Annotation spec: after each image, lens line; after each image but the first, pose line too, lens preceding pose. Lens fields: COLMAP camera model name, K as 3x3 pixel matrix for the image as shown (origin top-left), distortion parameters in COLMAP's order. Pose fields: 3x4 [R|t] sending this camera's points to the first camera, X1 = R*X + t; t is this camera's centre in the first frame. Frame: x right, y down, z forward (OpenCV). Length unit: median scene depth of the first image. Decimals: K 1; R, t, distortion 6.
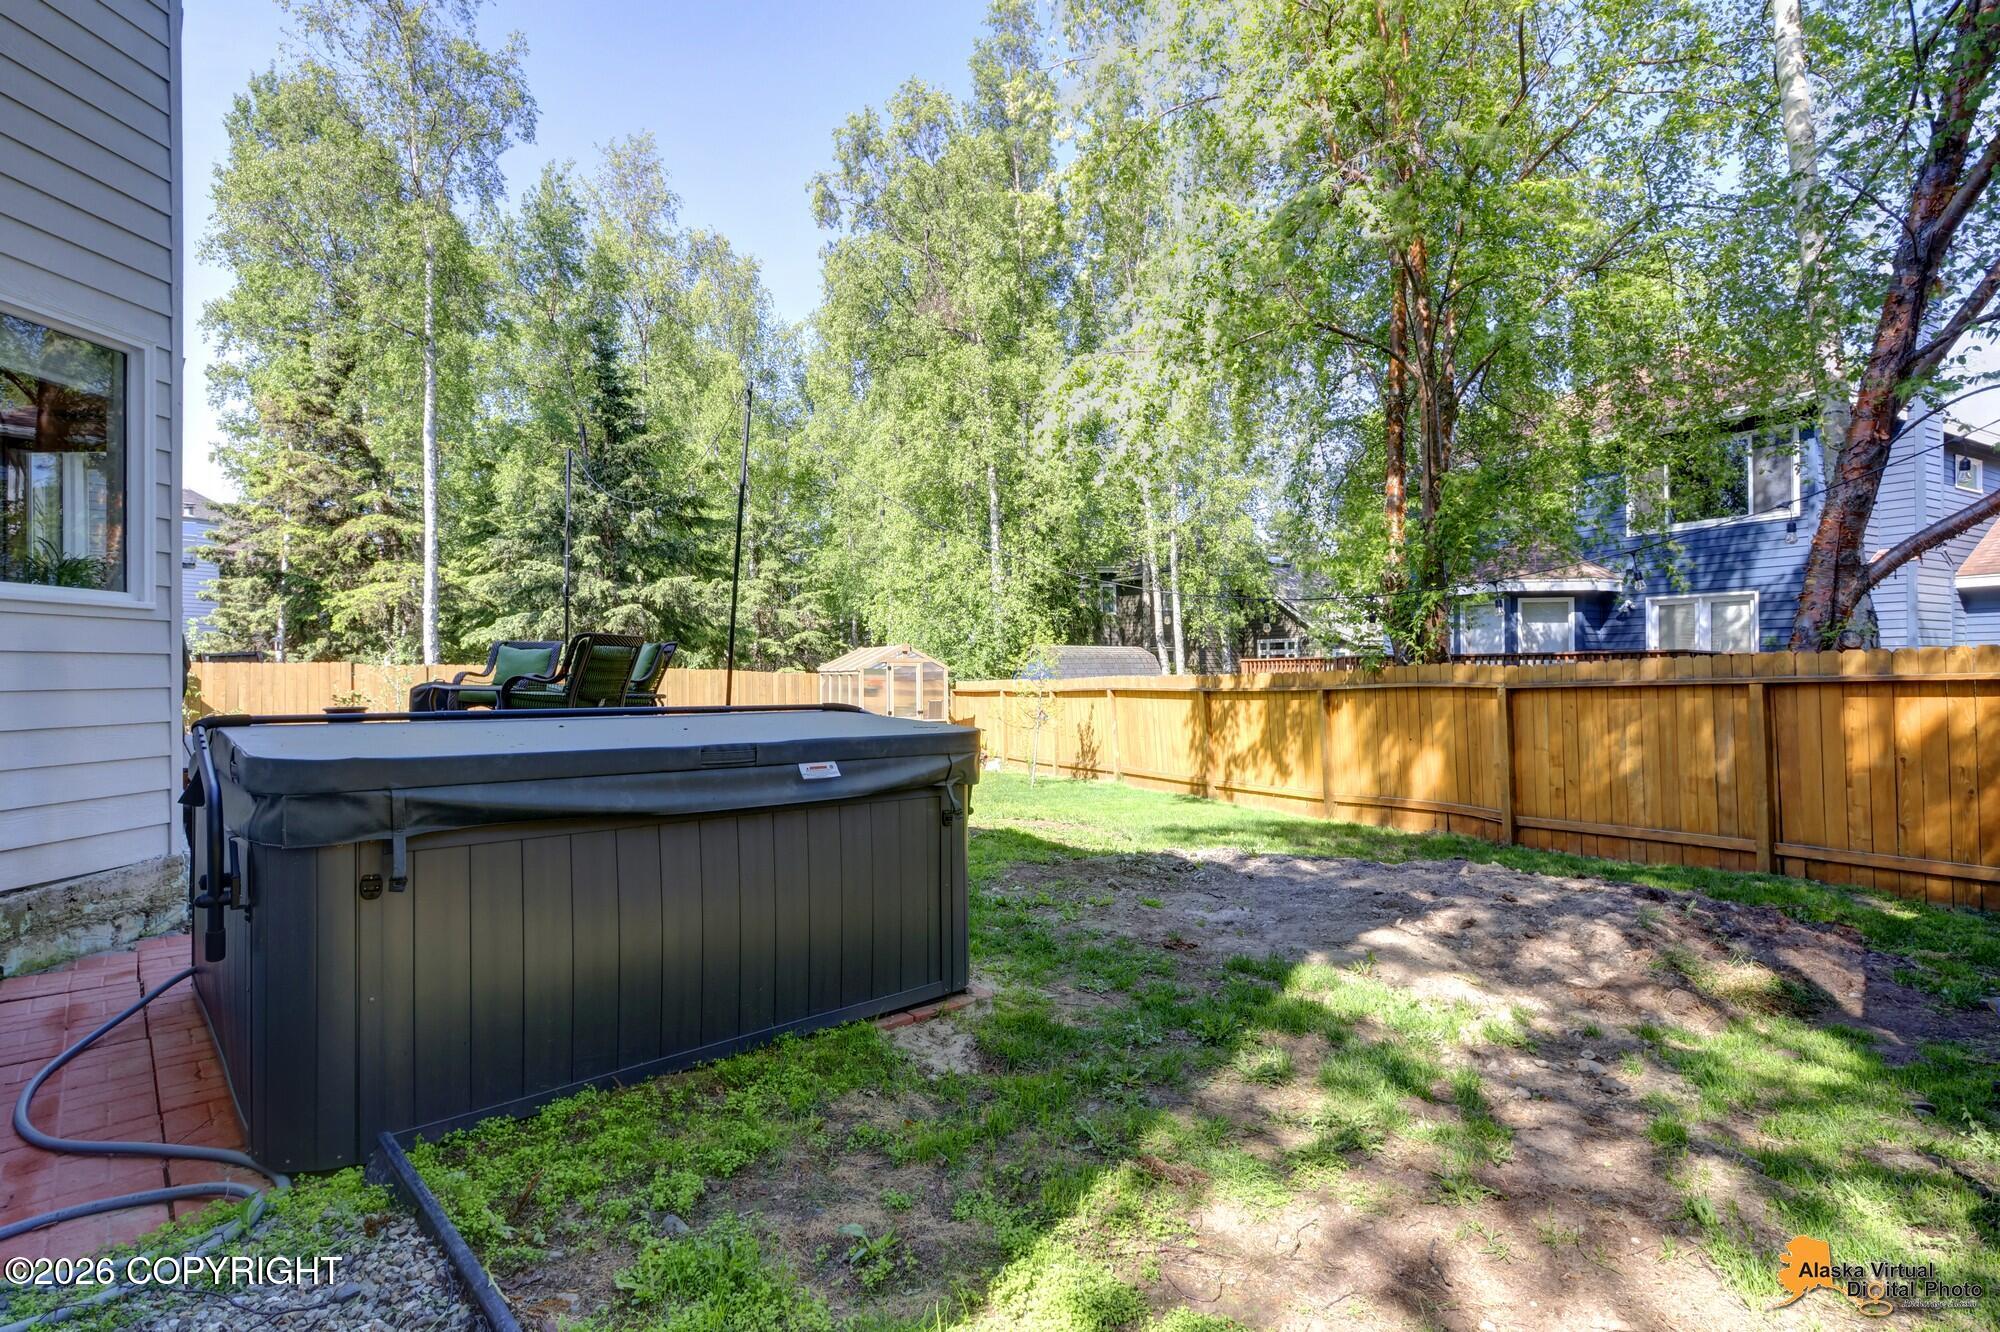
lens RADIAL K [[864.4, 0, 972.5], [0, 864.4, 657.6], [0, 0, 1]] dist [0.000898, 0.000278]
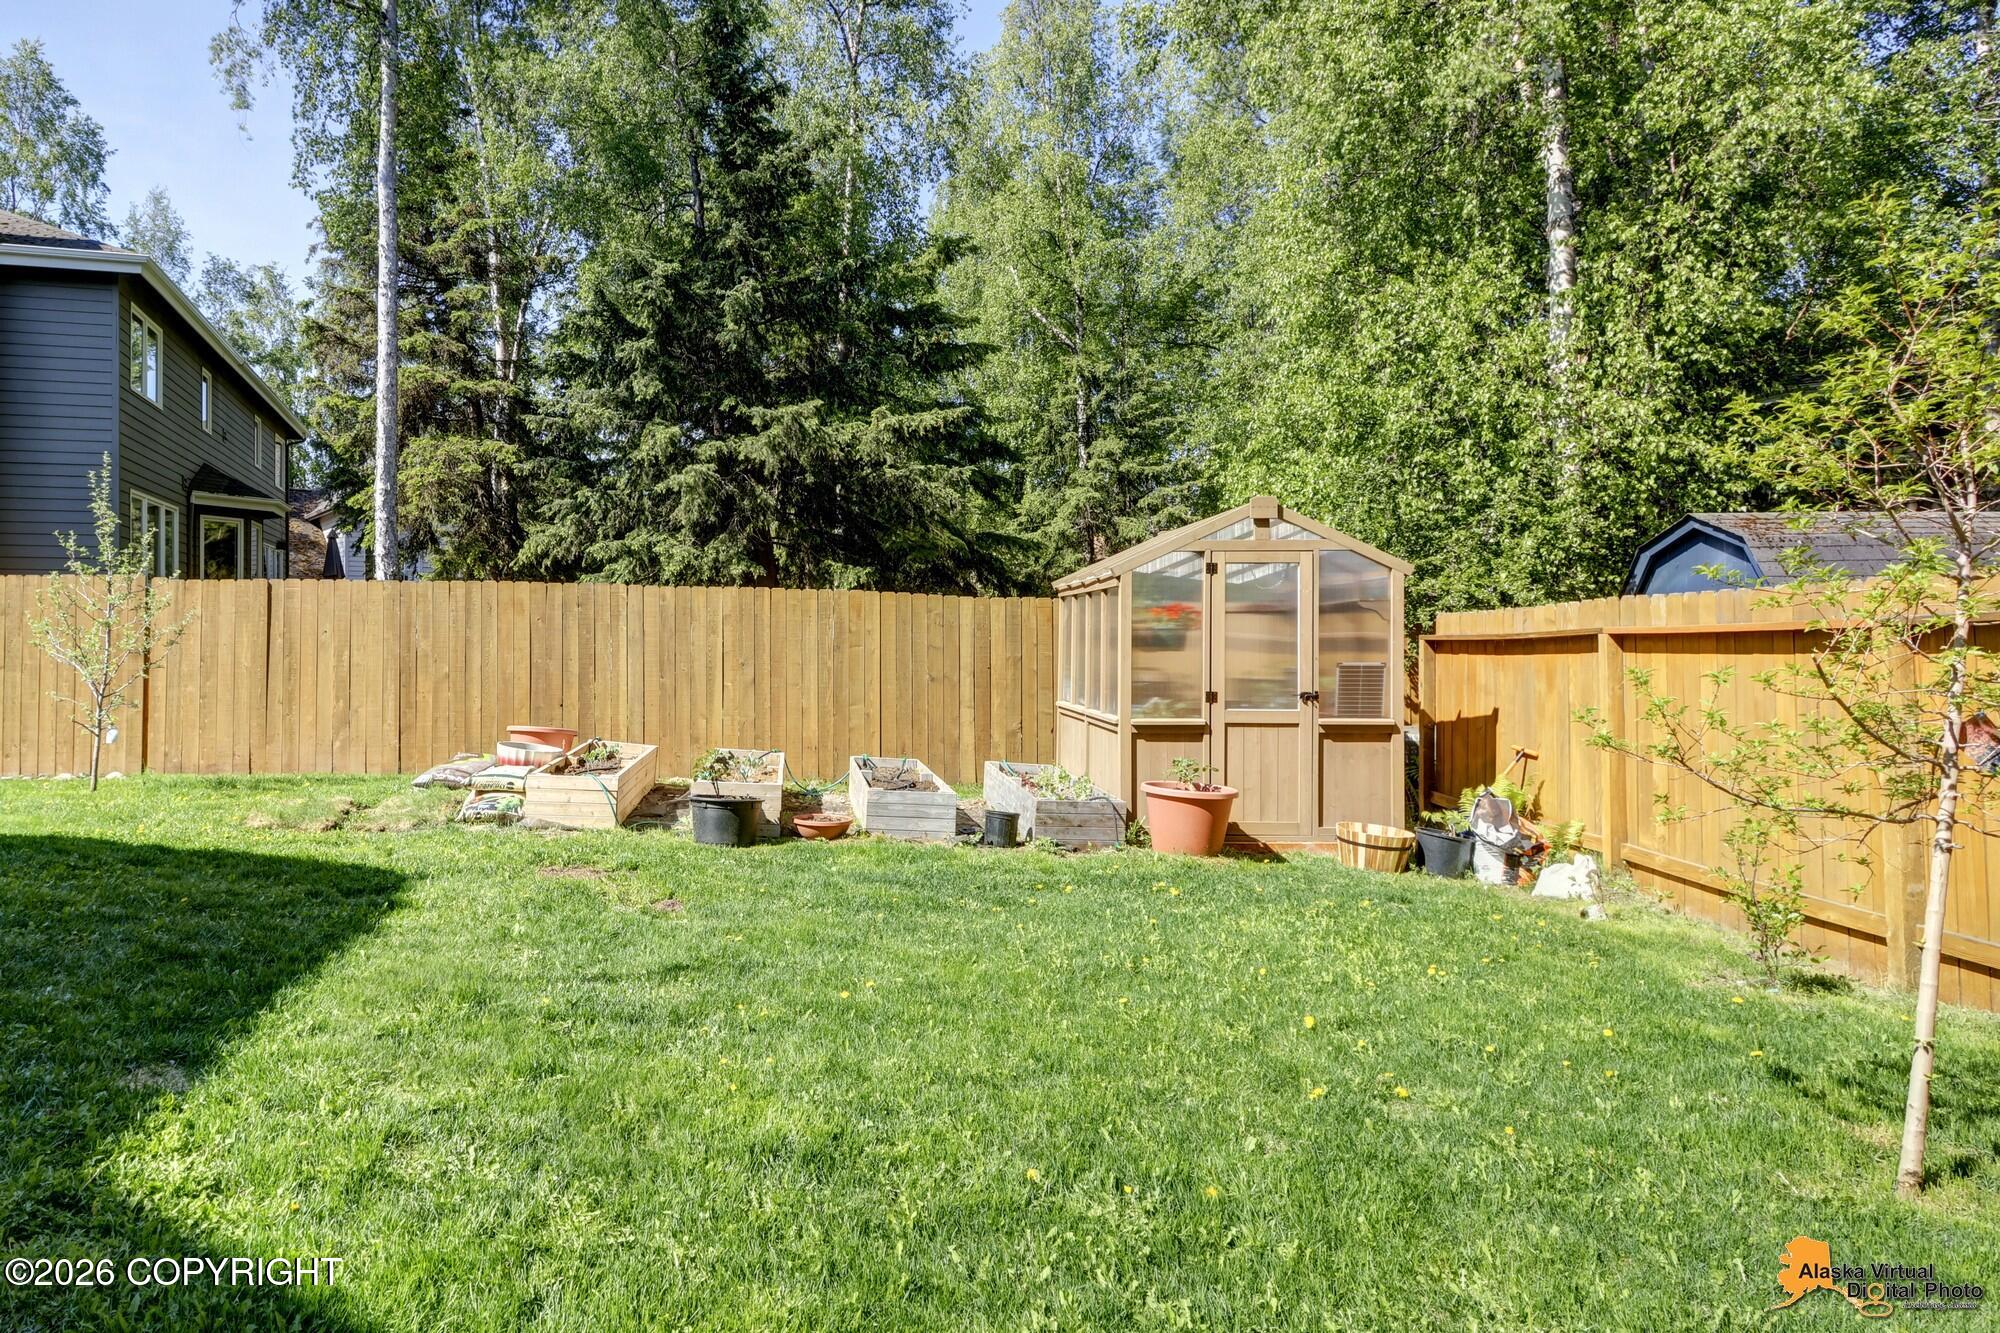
lens RADIAL K [[864.4, 0, 972.5], [0, 864.4, 658.1], [0, 0, 1]] dist [0.000898, 0.000278]
pose [[0.857144, 0.010643, -0.514967, 0.001384], [0.005835, 0.999522, 0.030371, 0.029808], [0.515043, -0.029037, 0.856672, 0.529133]]
